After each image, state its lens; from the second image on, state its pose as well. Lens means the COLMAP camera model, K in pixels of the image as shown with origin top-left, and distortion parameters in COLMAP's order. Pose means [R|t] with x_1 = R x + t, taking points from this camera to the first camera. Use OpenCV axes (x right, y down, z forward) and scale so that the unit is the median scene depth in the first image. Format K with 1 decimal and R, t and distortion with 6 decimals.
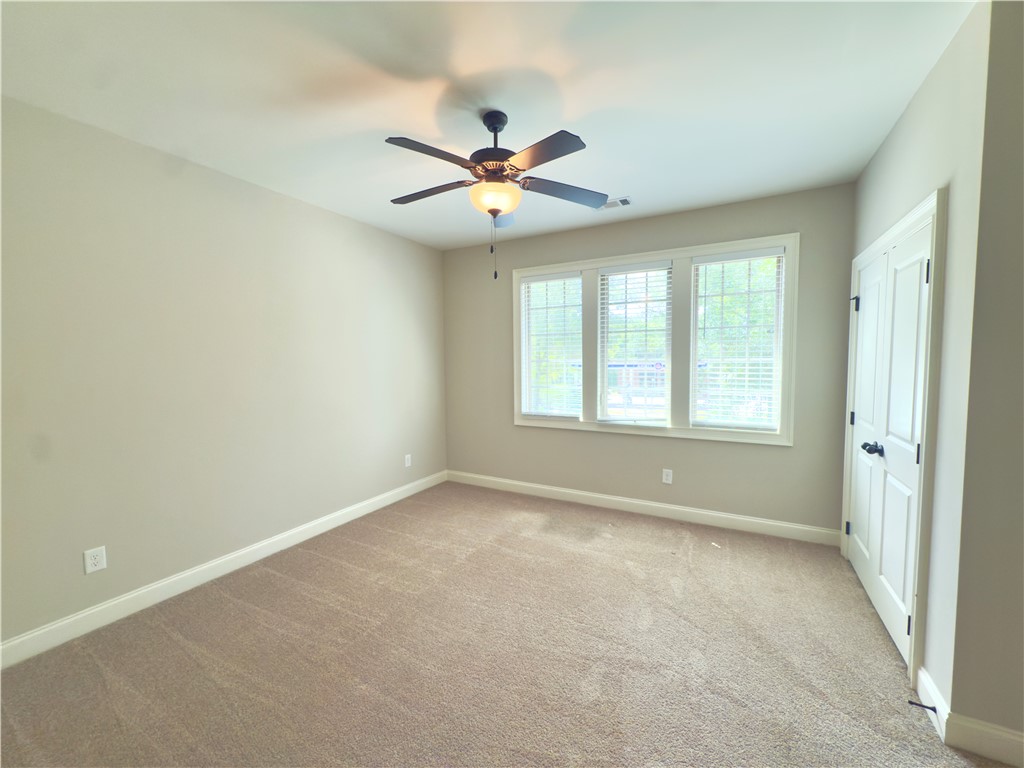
lens RADIAL K [[412.6, 0, 512.0], [0, 412.6, 384.0], [0, 0, 1]] dist [-0.000217, -0.000029]
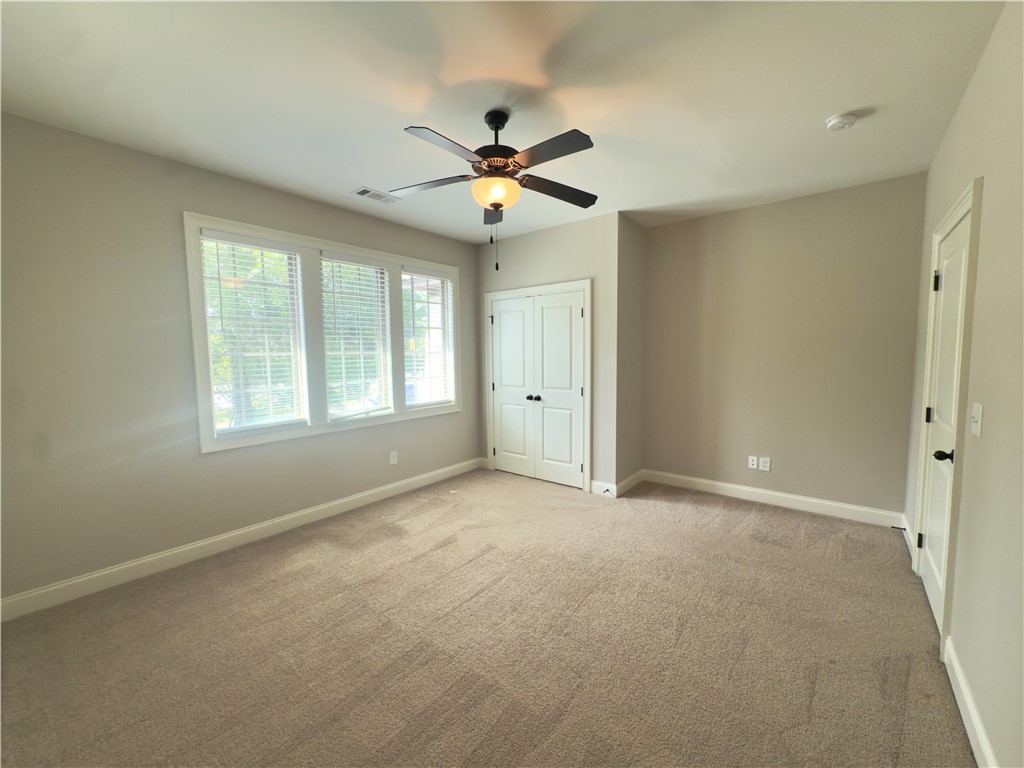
lens RADIAL K [[412.6, 0, 512.0], [0, 412.6, 384.0], [0, 0, 1]] dist [-0.000217, -0.000029]
pose [[0.164771, -0.069722, 0.983864, -0.743945], [0.068479, 0.995900, 0.059107, -0.020579], [-0.983952, 0.057635, 0.168870, 0.554324]]
